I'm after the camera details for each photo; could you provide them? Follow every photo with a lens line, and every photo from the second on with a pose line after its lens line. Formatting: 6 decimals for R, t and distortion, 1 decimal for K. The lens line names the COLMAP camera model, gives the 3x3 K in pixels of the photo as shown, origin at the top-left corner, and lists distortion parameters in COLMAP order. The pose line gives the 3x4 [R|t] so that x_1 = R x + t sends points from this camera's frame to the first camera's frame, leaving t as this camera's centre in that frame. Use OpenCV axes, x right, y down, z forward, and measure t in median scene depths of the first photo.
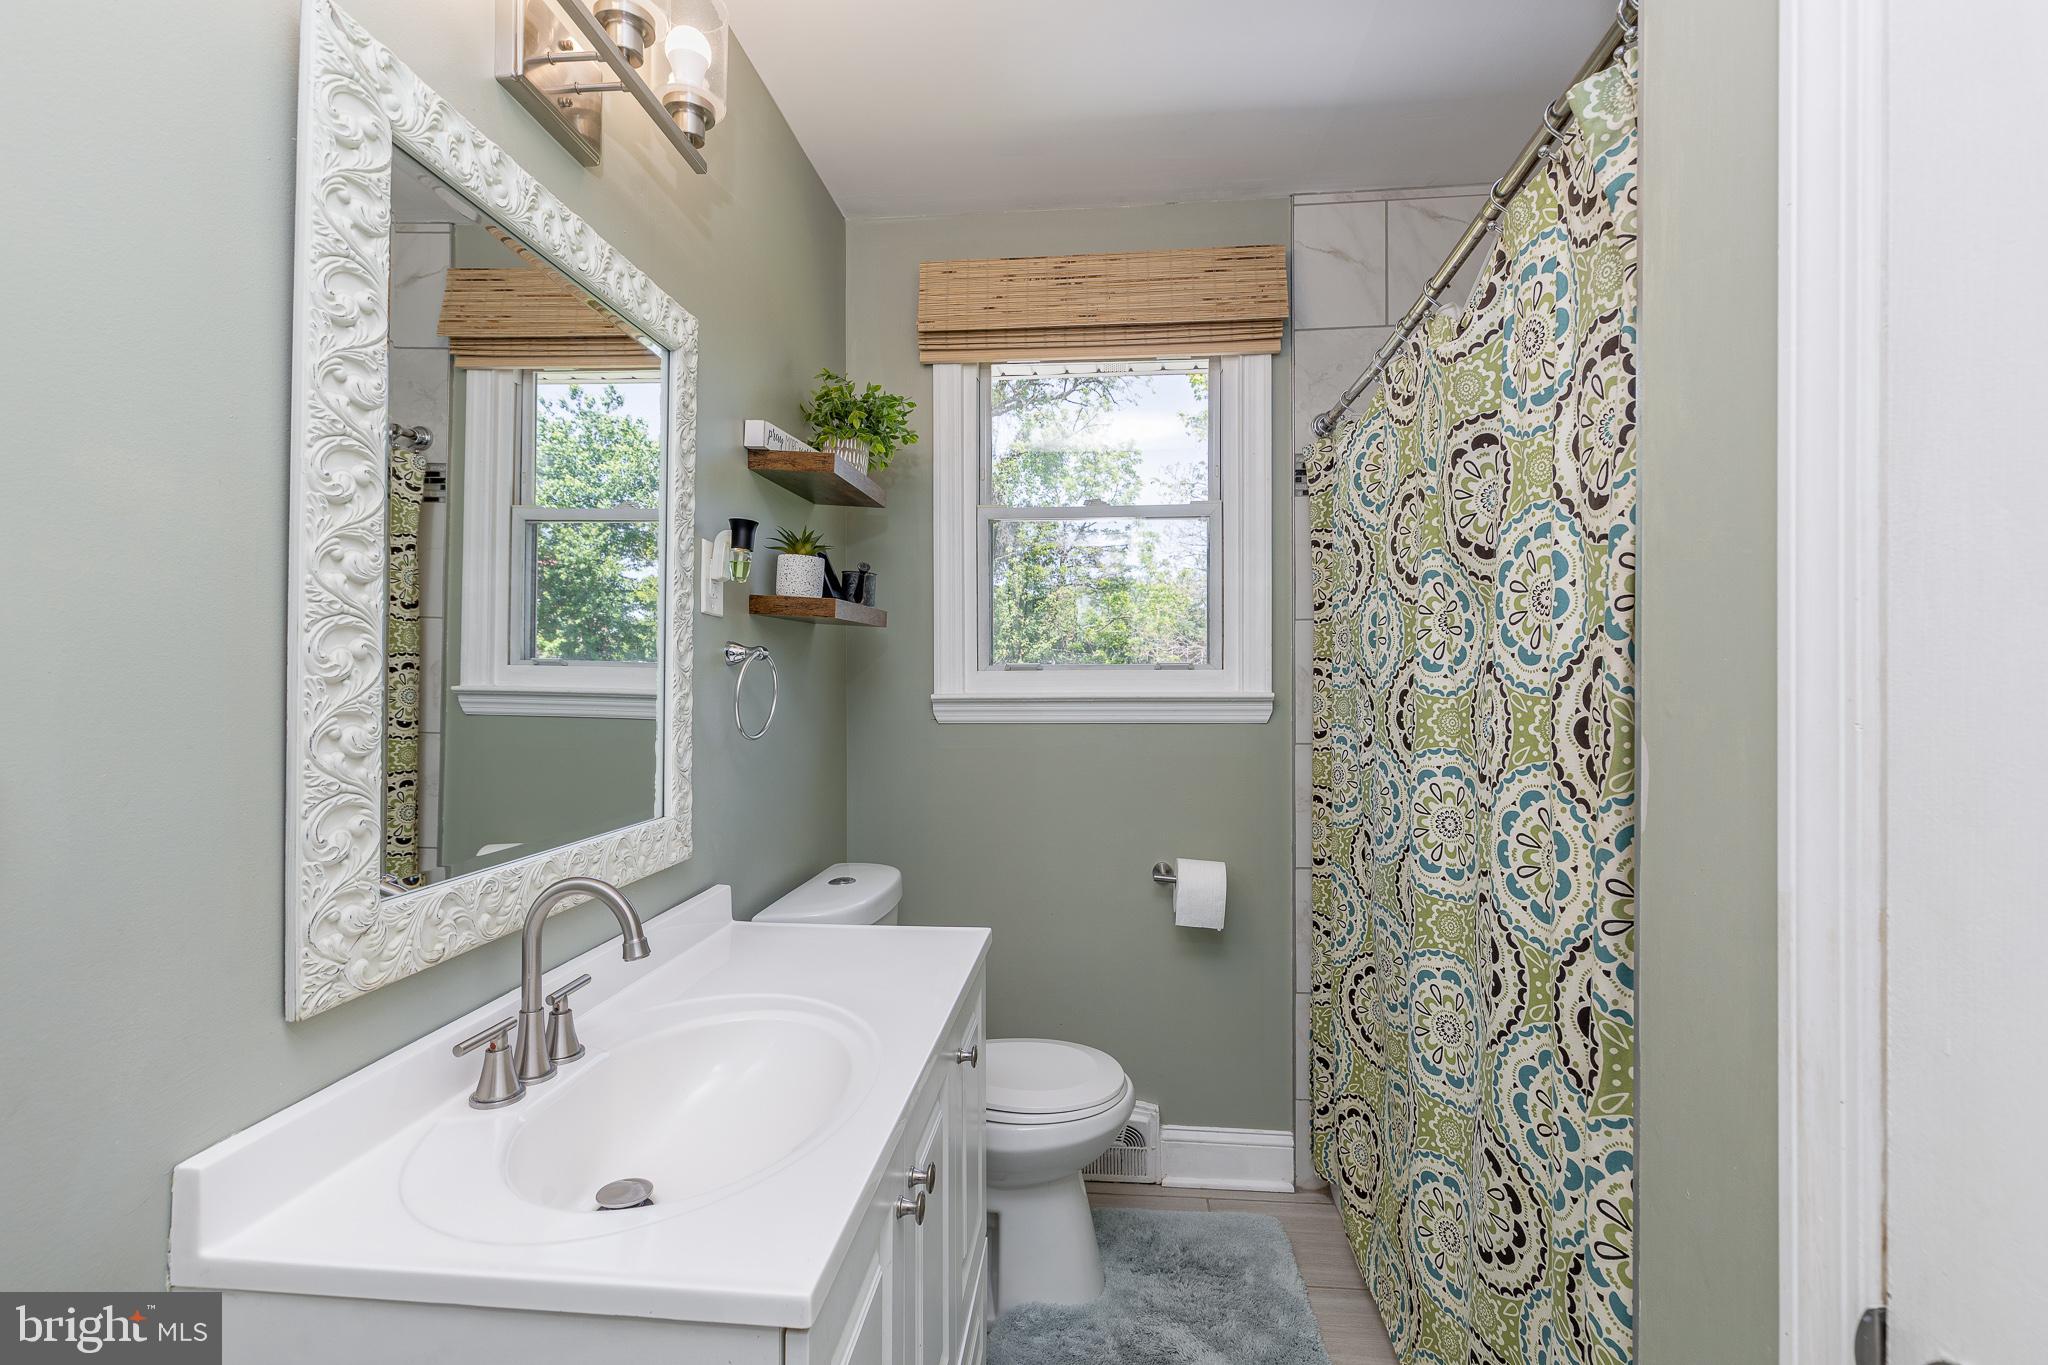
lens RADIAL K [[922.7, 0, 1024.6], [0, 922.7, 677.9], [0, 0, 1]] dist [0.003418, -0.000284]
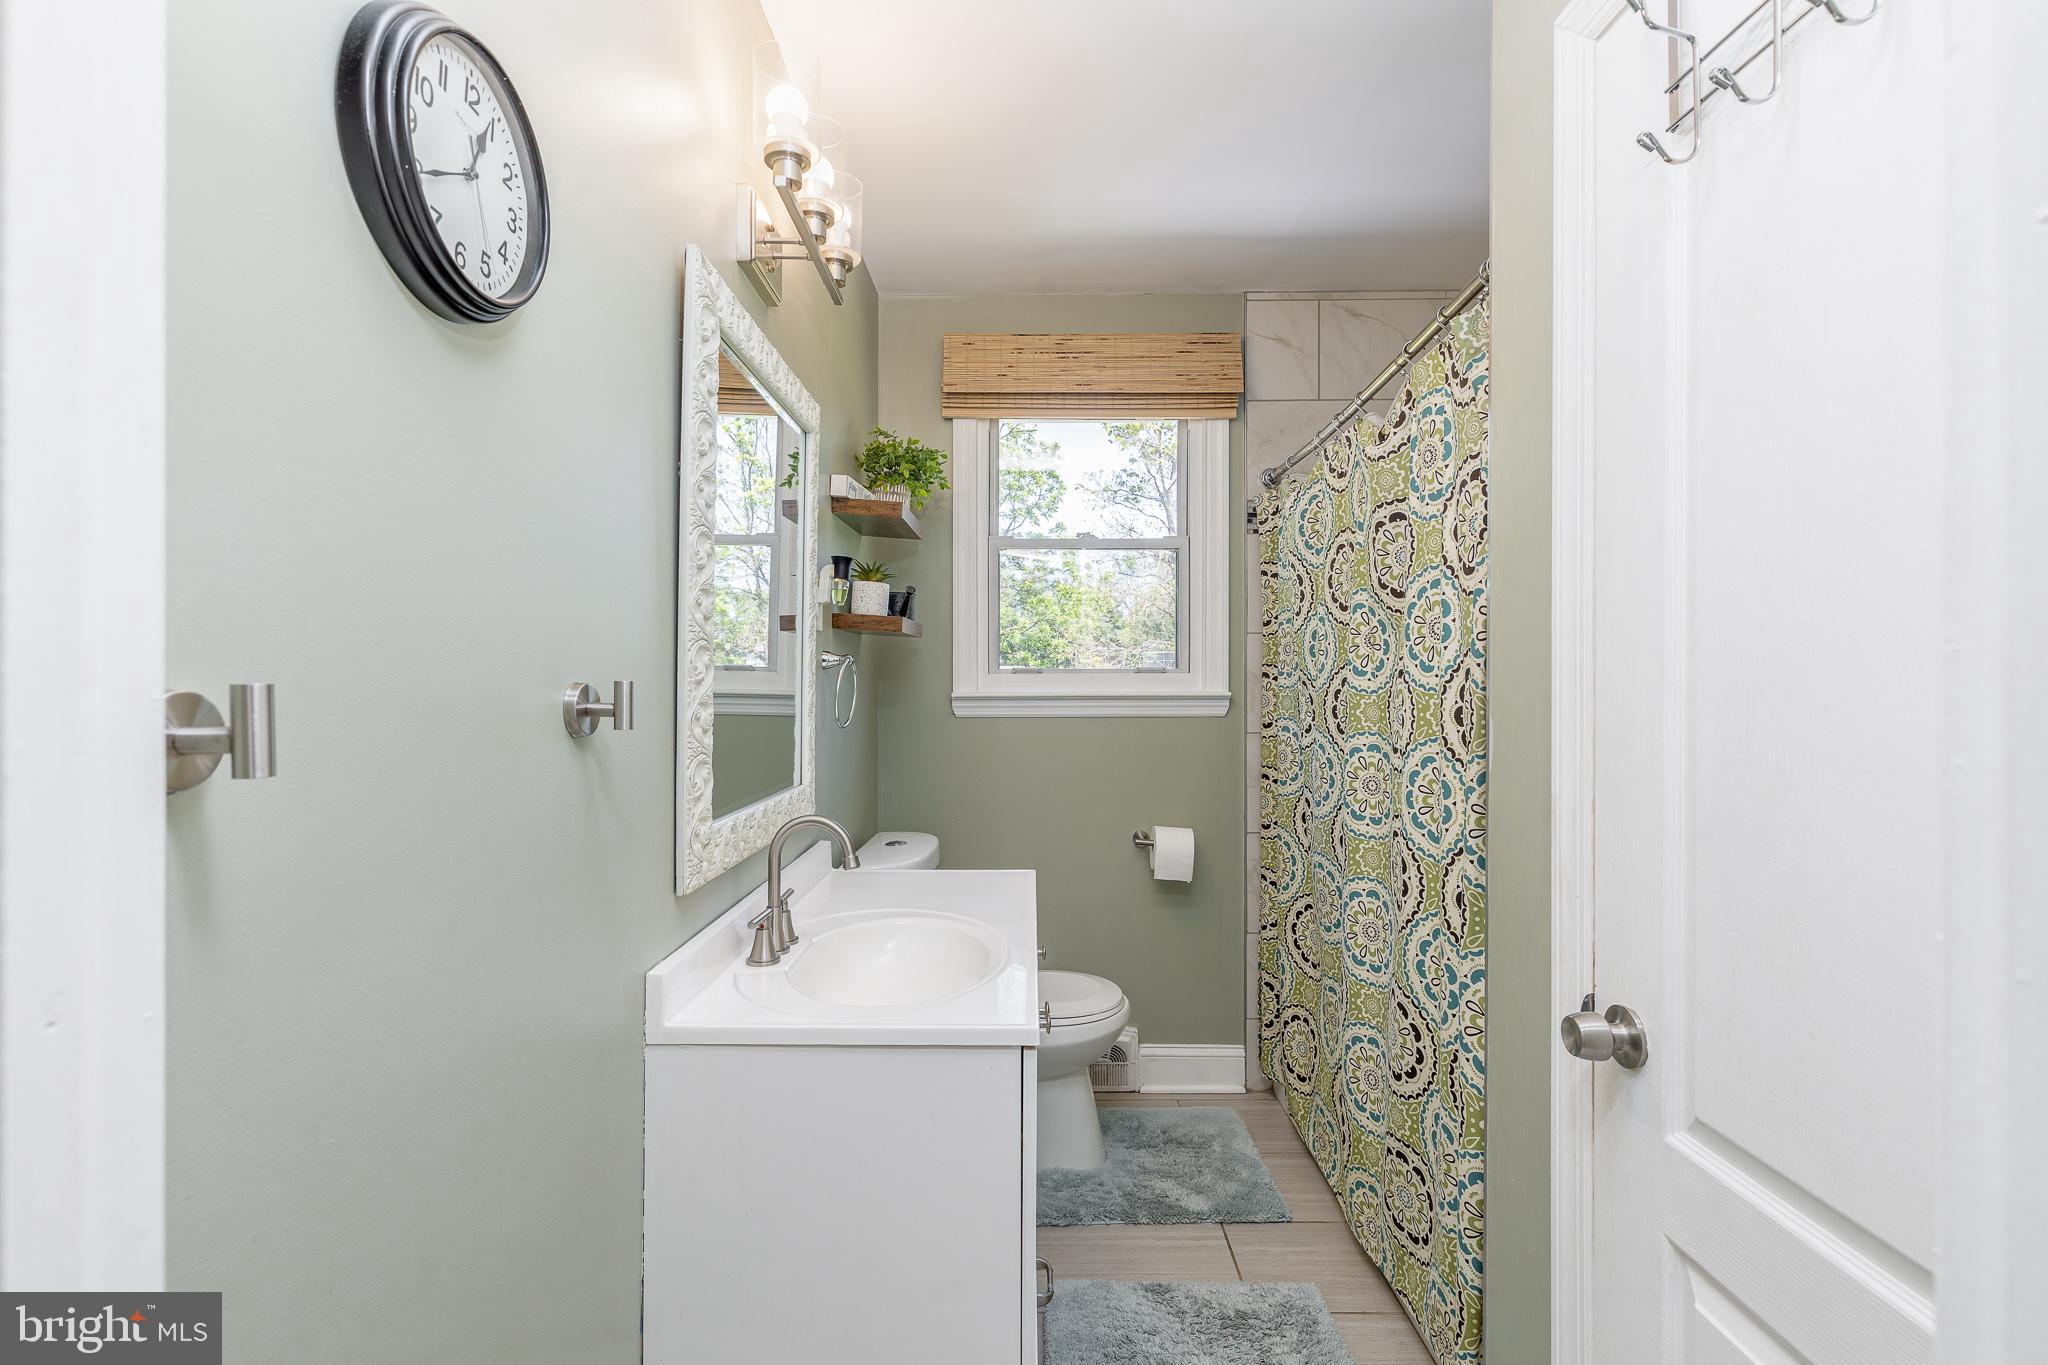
lens RADIAL K [[922.7, 0, 1024.6], [0, 922.7, 677.9], [0, 0, 1]] dist [0.003418, -0.000284]
pose [[0.996069, 0.002258, 0.088552, -0.207873], [-0.002192, 0.999997, -0.000842, -0.002071], [-0.088554, 0.000645, 0.996071, -0.382073]]
